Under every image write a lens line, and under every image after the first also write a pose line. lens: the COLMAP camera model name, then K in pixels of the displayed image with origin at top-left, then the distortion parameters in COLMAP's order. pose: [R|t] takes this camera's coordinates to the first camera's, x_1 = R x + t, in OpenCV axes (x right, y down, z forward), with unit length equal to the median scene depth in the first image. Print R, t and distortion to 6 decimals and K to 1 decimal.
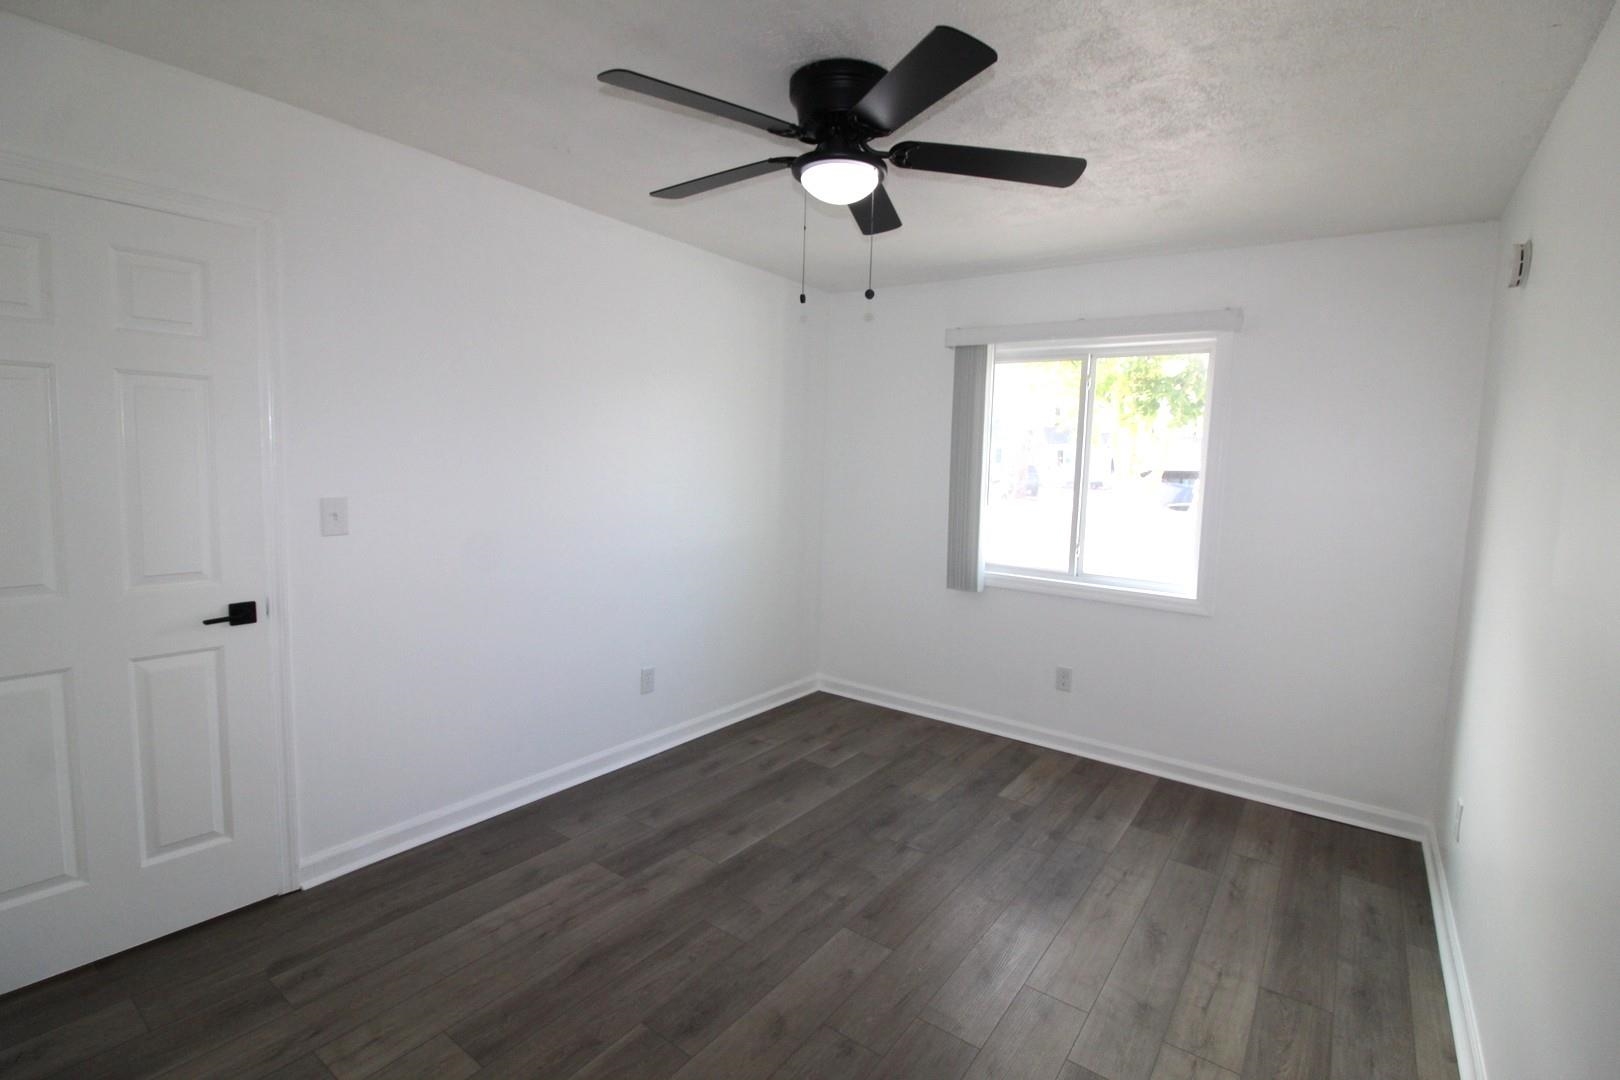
lens RADIAL K [[748.1, 0, 820.8], [0, 748.1, 531.1], [0, 0, 1]] dist [-0.009663, -0.004428]
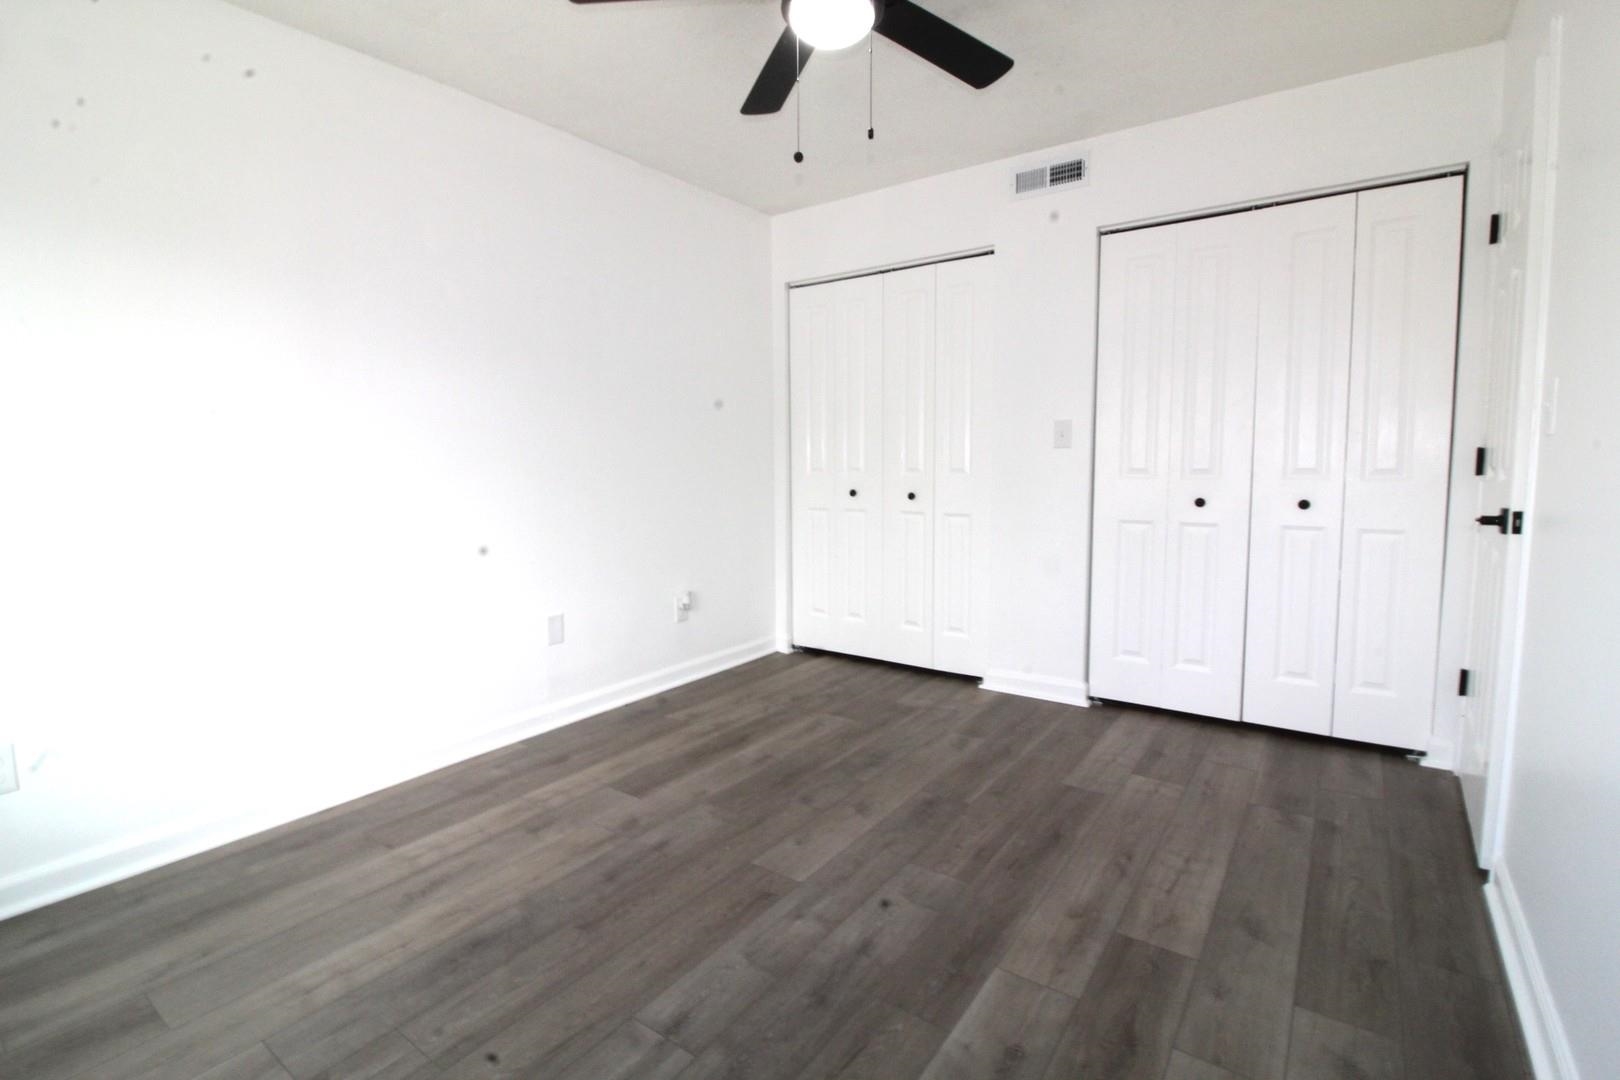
lens RADIAL K [[748.1, 0, 821.8], [0, 748.1, 539.0], [0, 0, 1]] dist [-0.009663, -0.004428]
pose [[-0.999590, -0.027570, -0.007771, 0.020015], [-0.028575, 0.978683, 0.203377, -0.015686], [0.001998, 0.203515, -0.979070, 1.424579]]
